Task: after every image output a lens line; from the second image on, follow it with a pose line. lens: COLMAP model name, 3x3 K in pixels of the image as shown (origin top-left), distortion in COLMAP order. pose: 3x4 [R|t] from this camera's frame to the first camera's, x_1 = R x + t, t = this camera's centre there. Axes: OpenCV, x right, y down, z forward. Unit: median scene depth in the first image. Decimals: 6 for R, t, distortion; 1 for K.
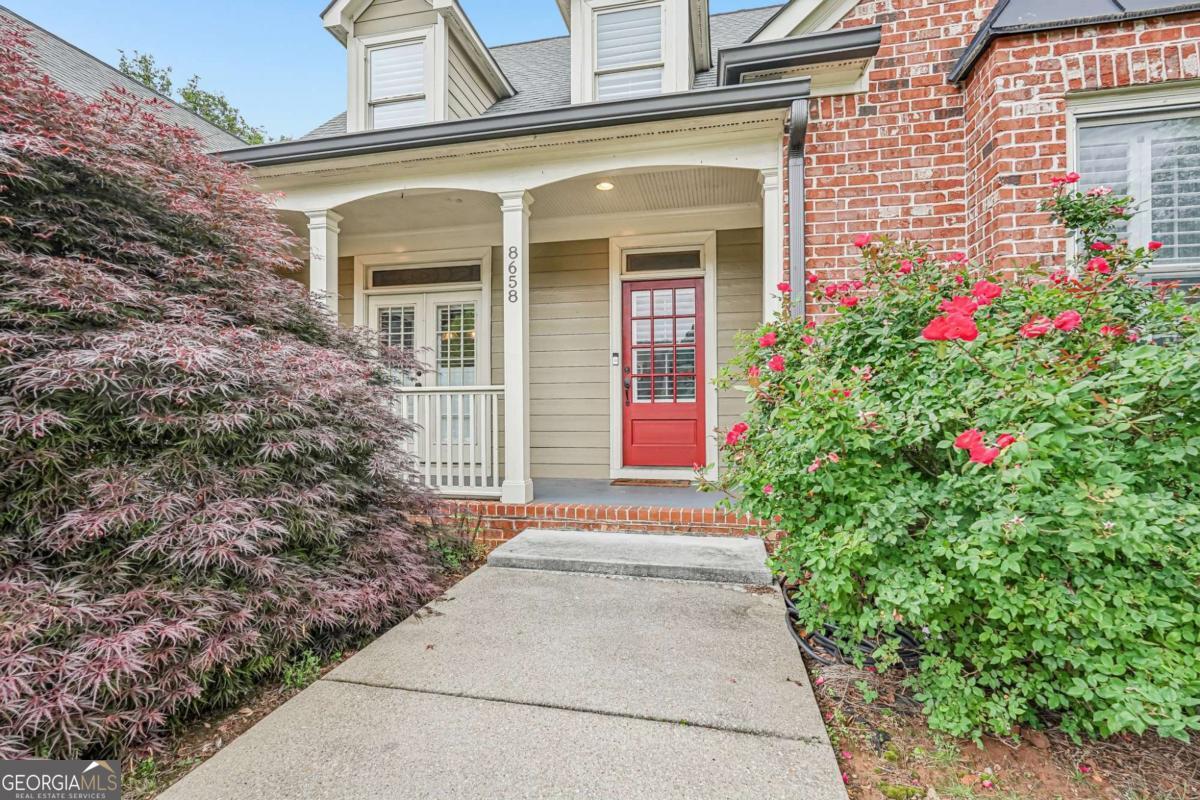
lens RADIAL K [[565.7, 0, 596.3], [0, 565.7, 400.4], [0, 0, 1]] dist [-0.003575, 0.007158]
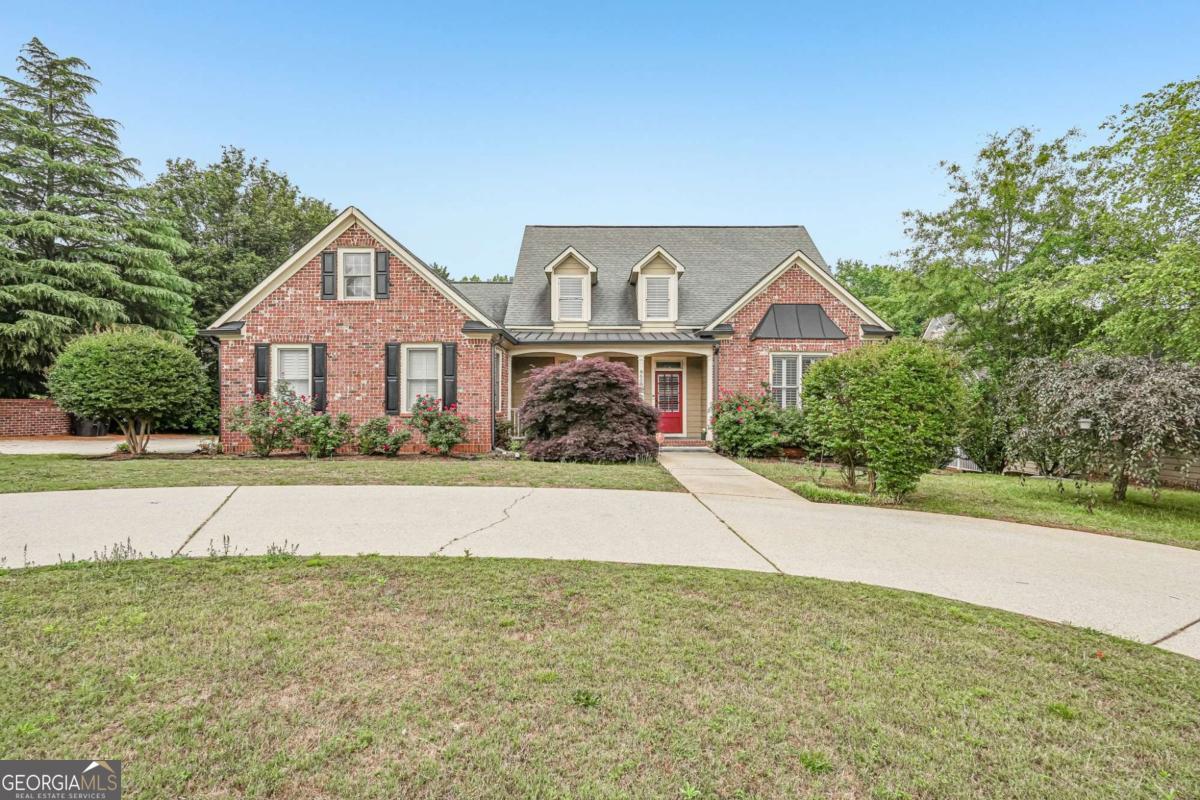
lens RADIAL K [[565.7, 0, 596.3], [0, 565.7, 400.4], [0, 0, 1]] dist [-0.003575, 0.007158]
pose [[0.976163, 0.003474, 0.217012, -0.896821], [-0.005231, 0.999958, 0.007523, -0.076343], [-0.216977, -0.008479, 0.976140, -1.829768]]
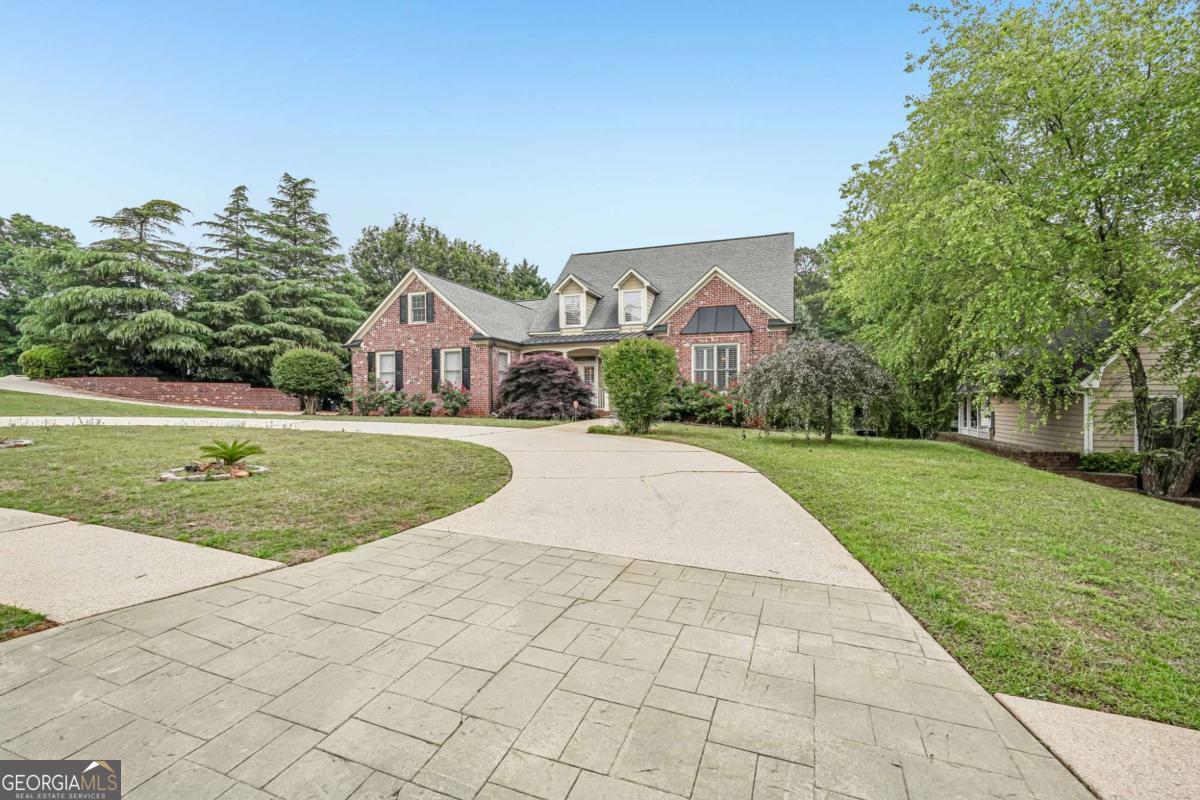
lens RADIAL K [[565.7, 0, 596.3], [0, 565.7, 400.4], [0, 0, 1]] dist [-0.003575, 0.007158]
pose [[0.992708, -0.005462, -0.120418, 0.278467], [0.007244, 0.999871, 0.014367, 0.008398], [0.120324, -0.015135, 0.992619, -2.993352]]
